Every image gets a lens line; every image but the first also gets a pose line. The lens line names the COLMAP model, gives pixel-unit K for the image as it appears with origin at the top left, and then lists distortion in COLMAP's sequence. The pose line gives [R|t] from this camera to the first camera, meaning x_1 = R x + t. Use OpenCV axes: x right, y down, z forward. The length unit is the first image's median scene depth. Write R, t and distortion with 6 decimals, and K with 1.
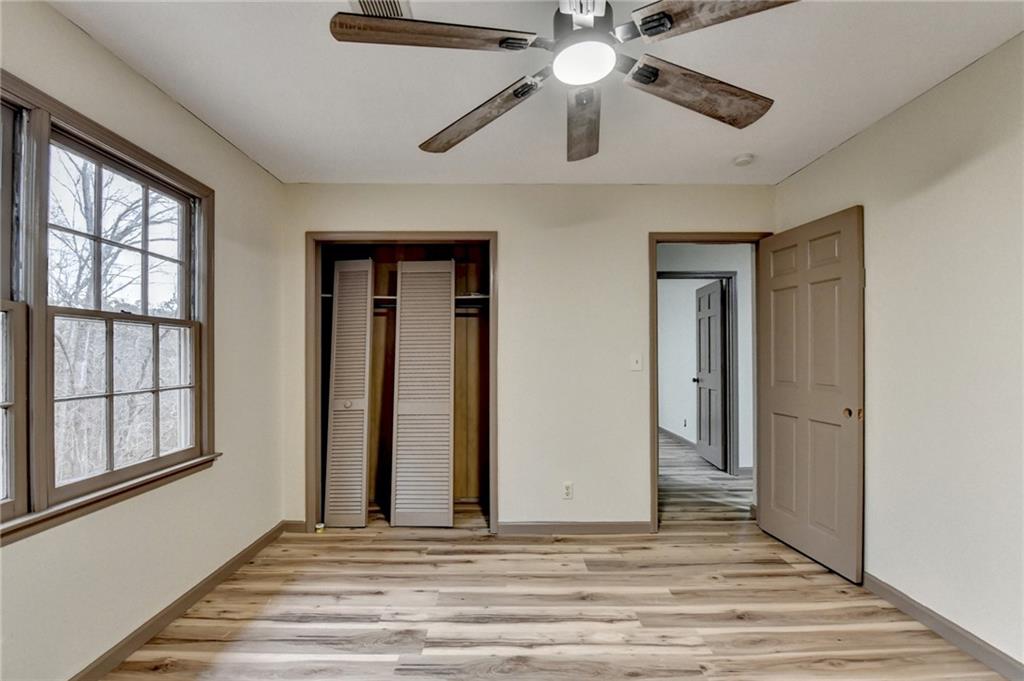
lens RADIAL K [[444.9, 0, 504.4], [0, 444.9, 349.6], [0, 0, 1]] dist [-0.012500, -0.002126]
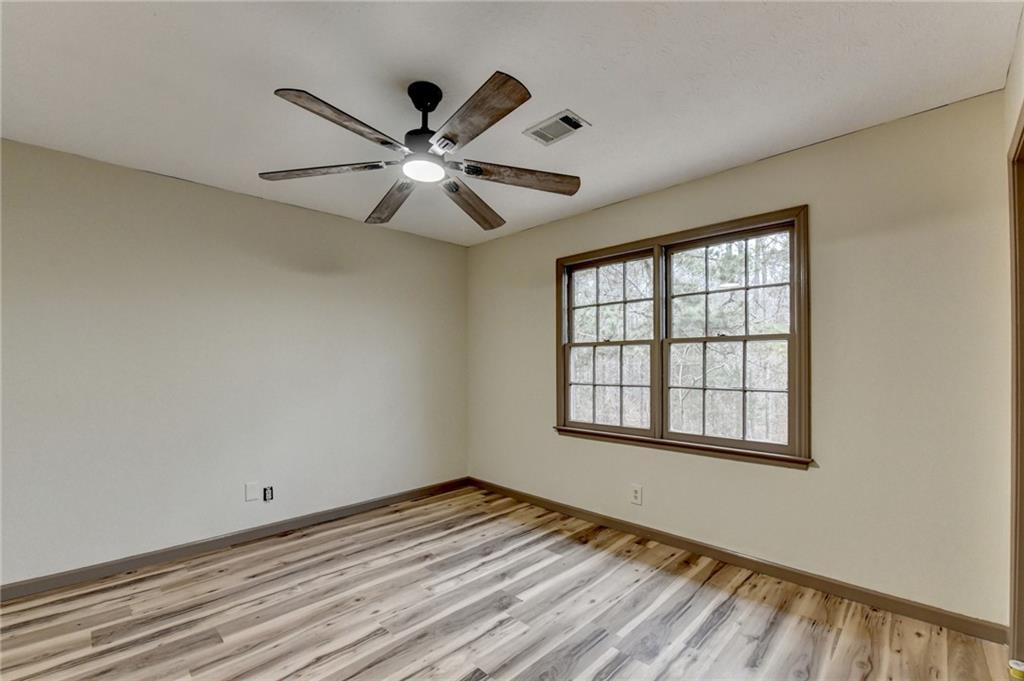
lens RADIAL K [[444.9, 0, 506.8], [0, 444.9, 364.4], [0, 0, 1]] dist [-0.012500, -0.002126]
pose [[-0.711520, 0.006209, -0.702638, 0.580365], [0.011175, 0.999934, -0.002479, 0.008404], [0.702577, -0.009616, -0.711543, 1.251174]]
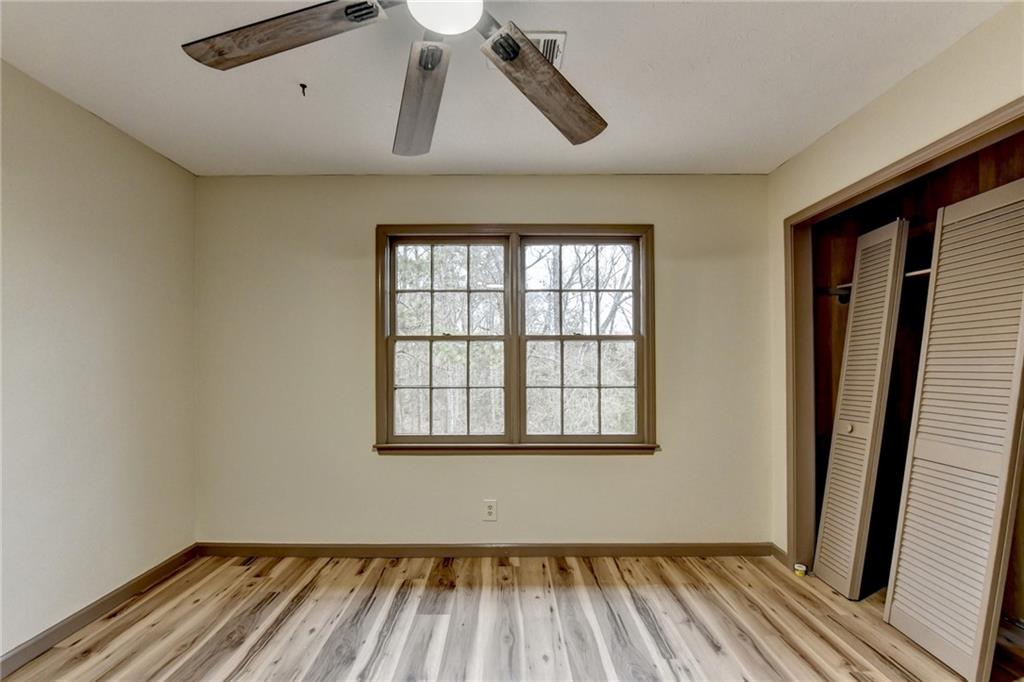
lens RADIAL K [[444.9, 0, 510.7], [0, 444.9, 358.2], [0, 0, 1]] dist [-0.012500, -0.002126]
pose [[0.006722, -0.003301, -0.999972, 0.546824], [0.011518, 0.999928, -0.003223, 0.001572], [0.999911, -0.011496, 0.006760, 0.607756]]
